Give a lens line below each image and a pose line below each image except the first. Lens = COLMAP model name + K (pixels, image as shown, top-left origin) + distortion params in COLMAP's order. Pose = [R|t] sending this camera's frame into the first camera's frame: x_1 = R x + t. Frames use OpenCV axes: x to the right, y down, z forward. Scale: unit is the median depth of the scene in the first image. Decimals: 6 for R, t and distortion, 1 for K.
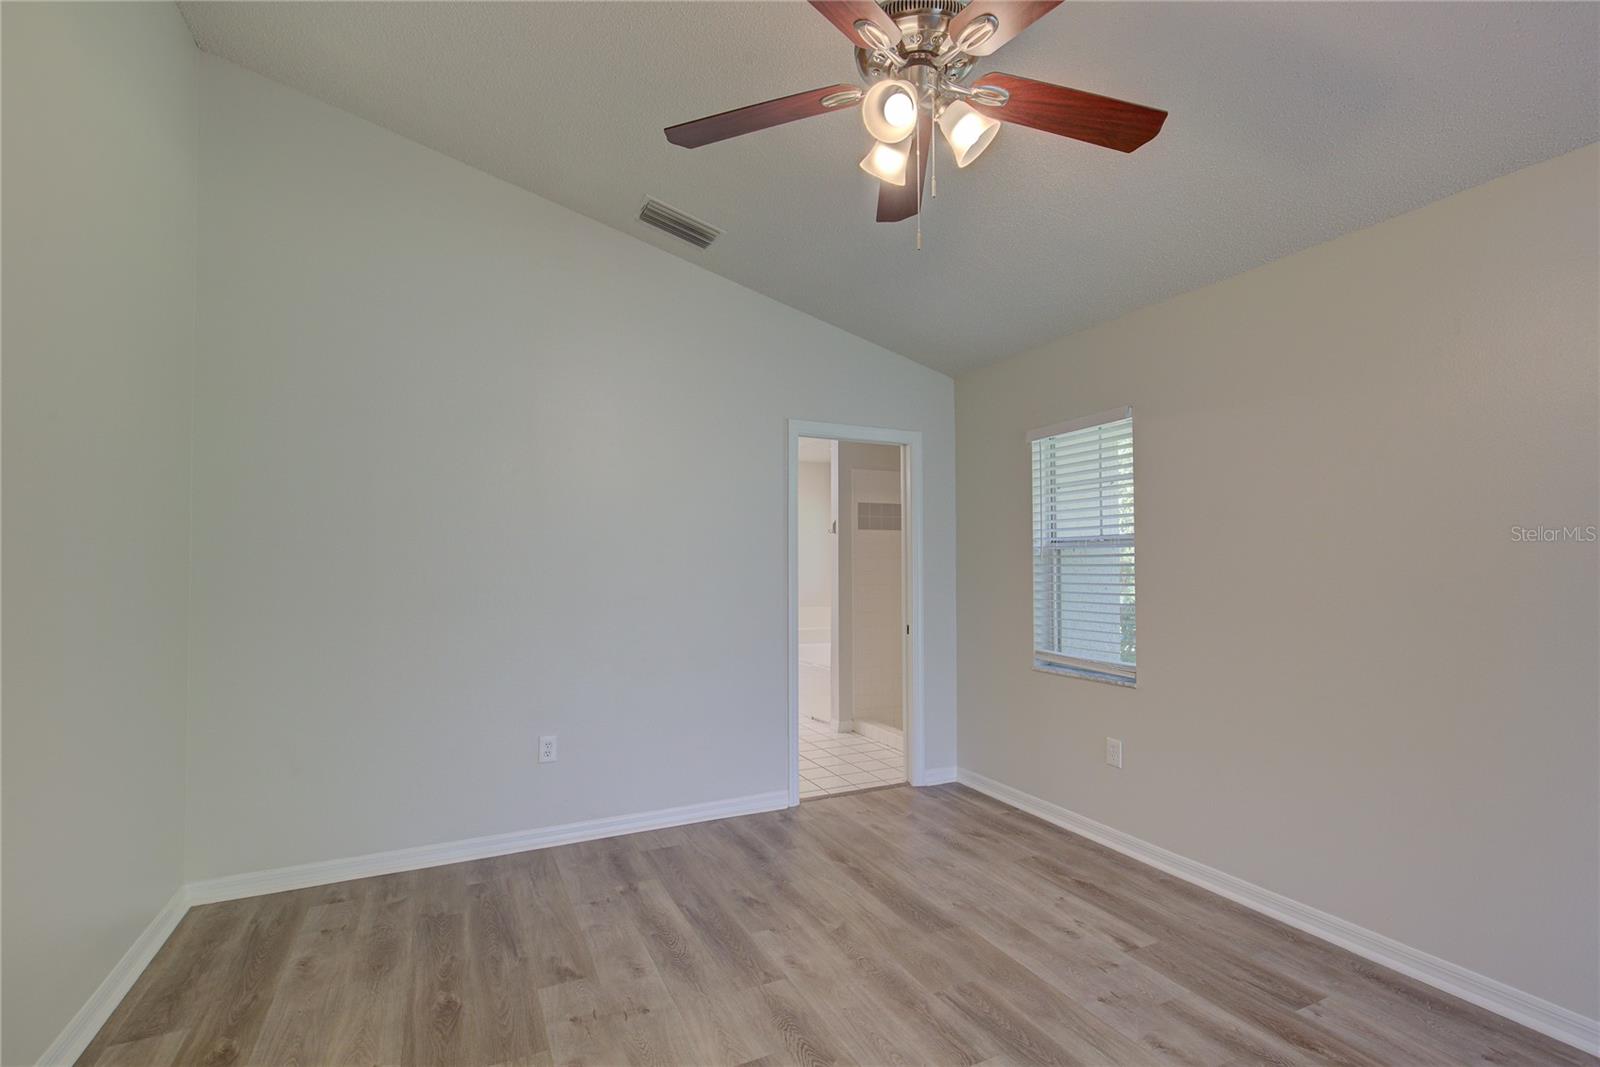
lens RADIAL K [[735.2, 0, 805.1], [0, 735.2, 534.2], [0, 0, 1]] dist [-0.004339, 0.001741]
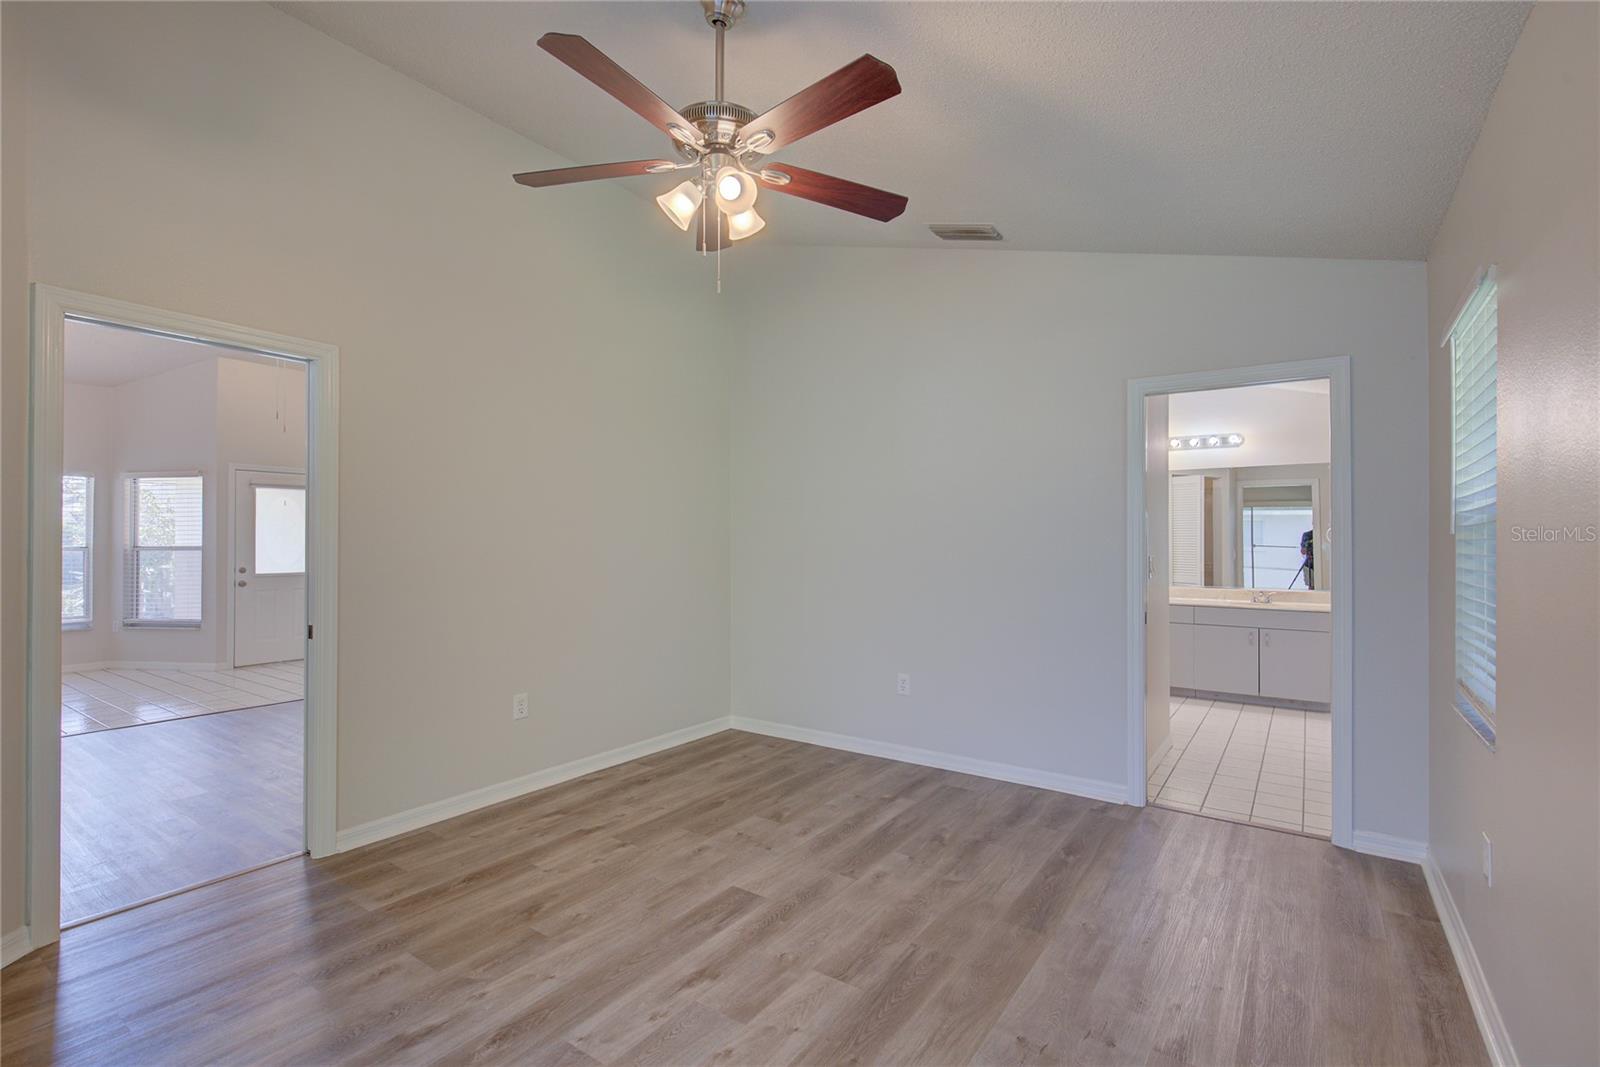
lens RADIAL K [[735.2, 0, 810.5], [0, 735.2, 540.6], [0, 0, 1]] dist [-0.004339, 0.001741]
pose [[0.486125, 0.003180, -0.873883, 0.861203], [0.026852, 0.999467, 0.018574, 0.017480], [0.873477, -0.032495, 0.485781, 0.313760]]
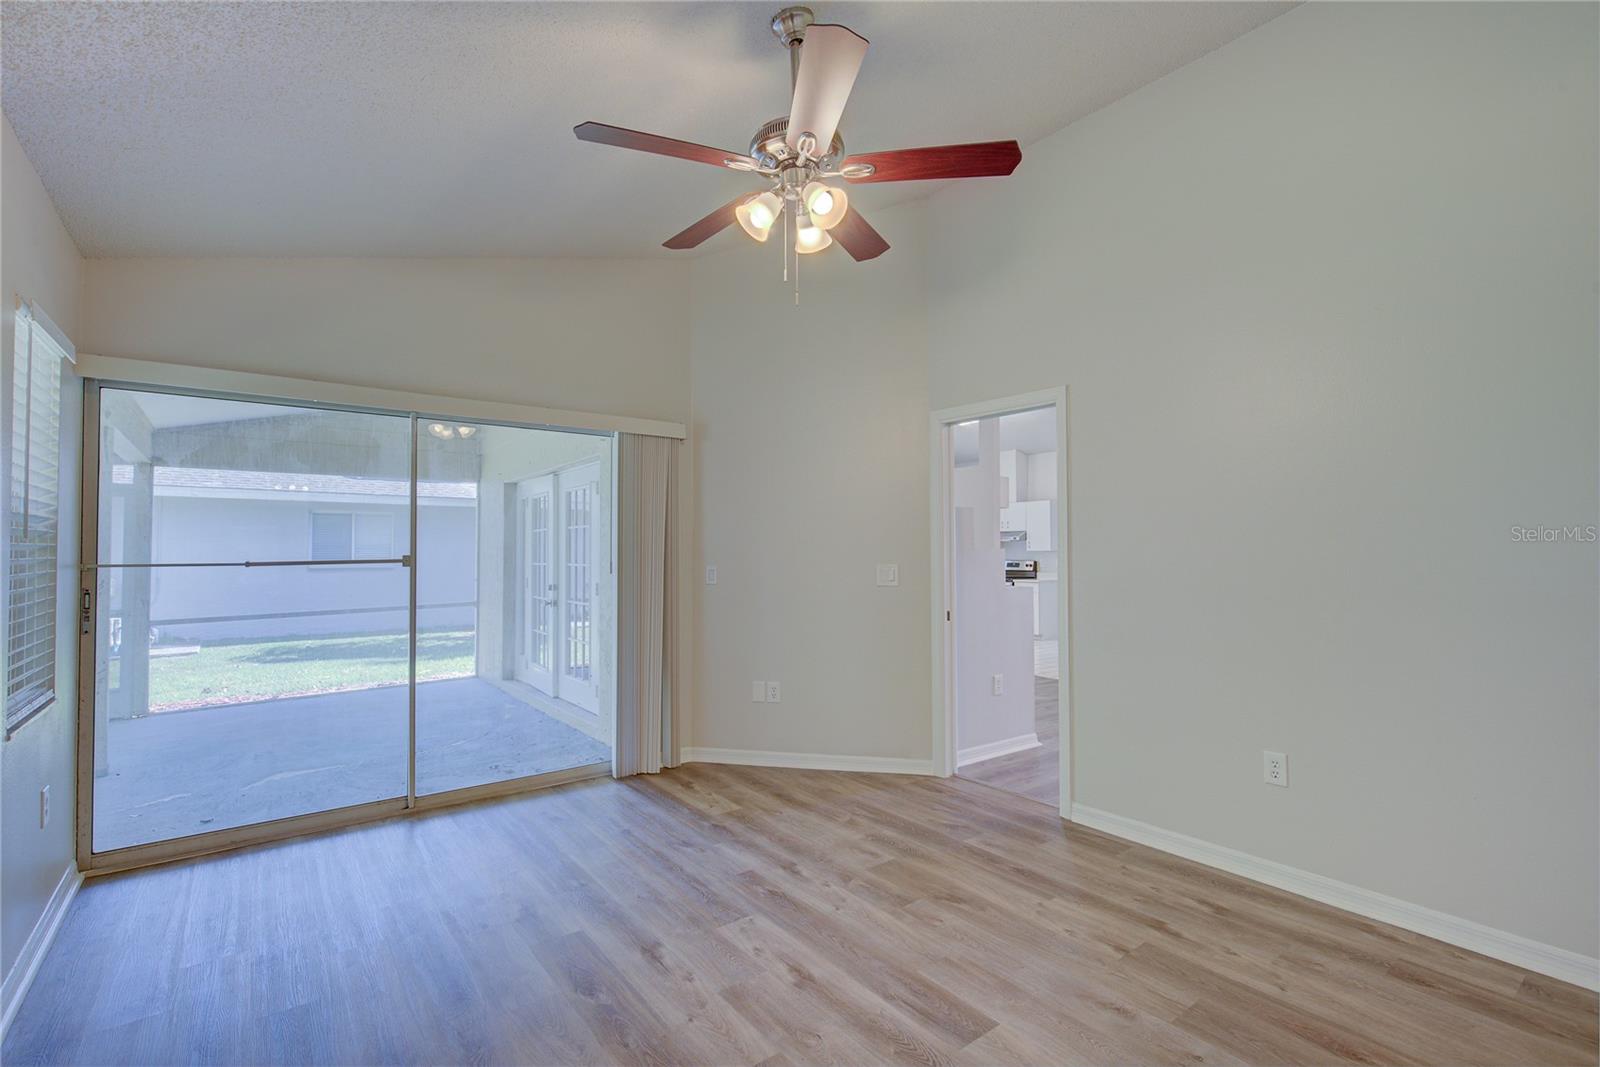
lens RADIAL K [[735.2, 0, 793.9], [0, 735.2, 537.3], [0, 0, 1]] dist [-0.004339, 0.001741]
pose [[-0.984750, 0.000701, -0.173971, 0.248738], [0.010390, 0.998444, -0.054791, 0.060474], [0.173662, -0.055763, -0.983225, 1.425603]]
